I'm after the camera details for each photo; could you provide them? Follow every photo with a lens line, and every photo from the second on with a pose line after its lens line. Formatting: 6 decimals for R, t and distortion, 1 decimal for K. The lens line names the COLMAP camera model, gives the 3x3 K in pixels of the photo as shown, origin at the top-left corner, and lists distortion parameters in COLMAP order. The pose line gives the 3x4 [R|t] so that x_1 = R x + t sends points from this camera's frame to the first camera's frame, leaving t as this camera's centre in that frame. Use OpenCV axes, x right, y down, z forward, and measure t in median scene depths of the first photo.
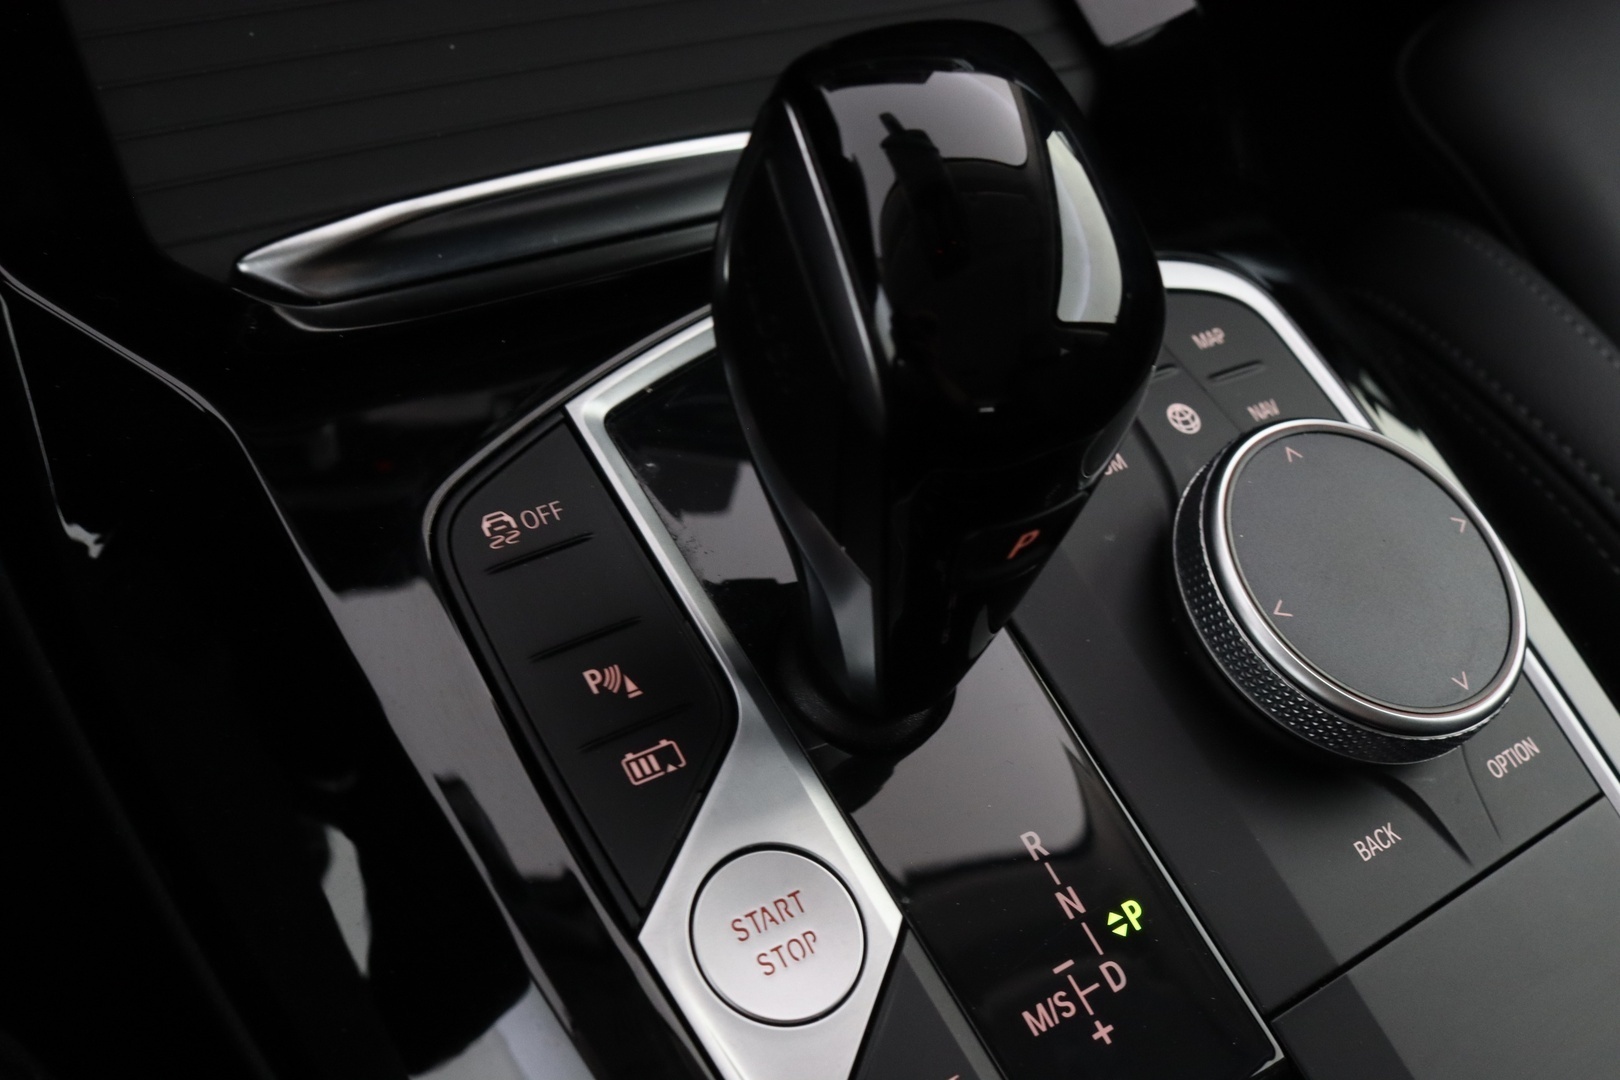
lens RADIAL K [[1568.1, 0, 811.4], [0, 1568.1, 635.8], [0, 0, 1]] dist [-0.092213, 0.003390]
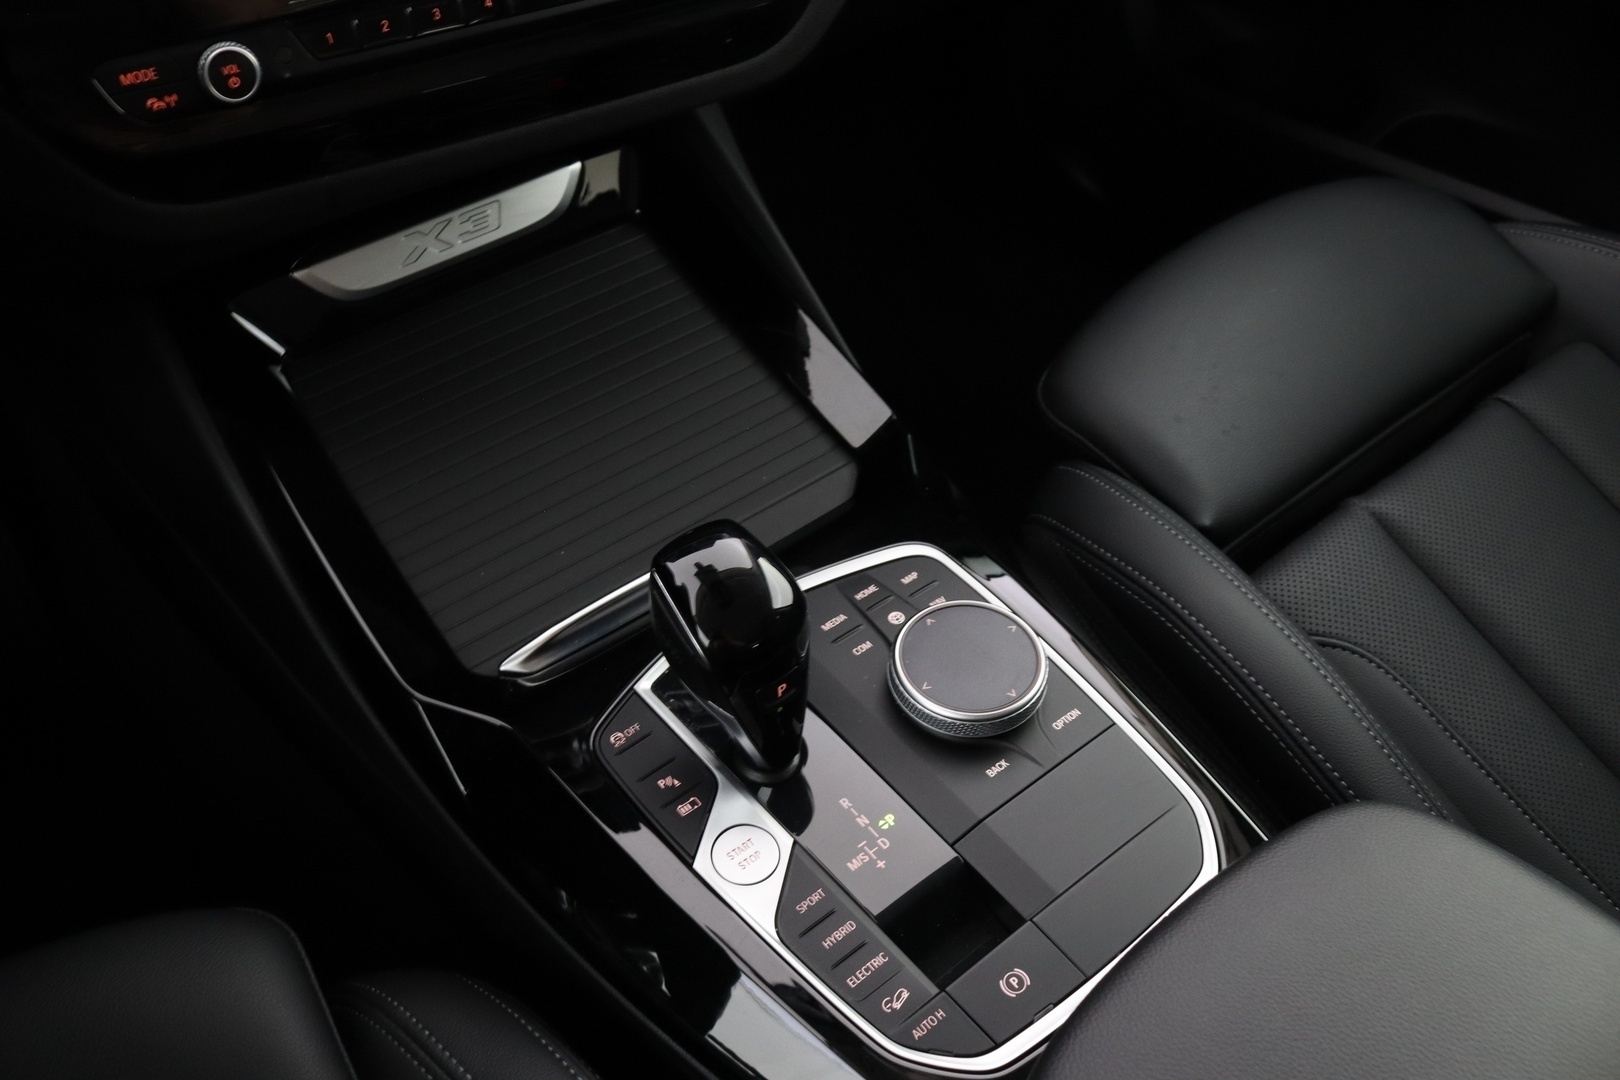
lens RADIAL K [[1346.6, 0, 810.0], [0, 1346.6, 540.0], [0, 0, 1]] dist [-0.096002, 0.013094]
pose [[0.954370, -0.285714, -0.086866, 0.404503], [0.259395, 0.937266, -0.232908, 0.229062], [0.147962, 0.199747, 0.968612, -1.215515]]
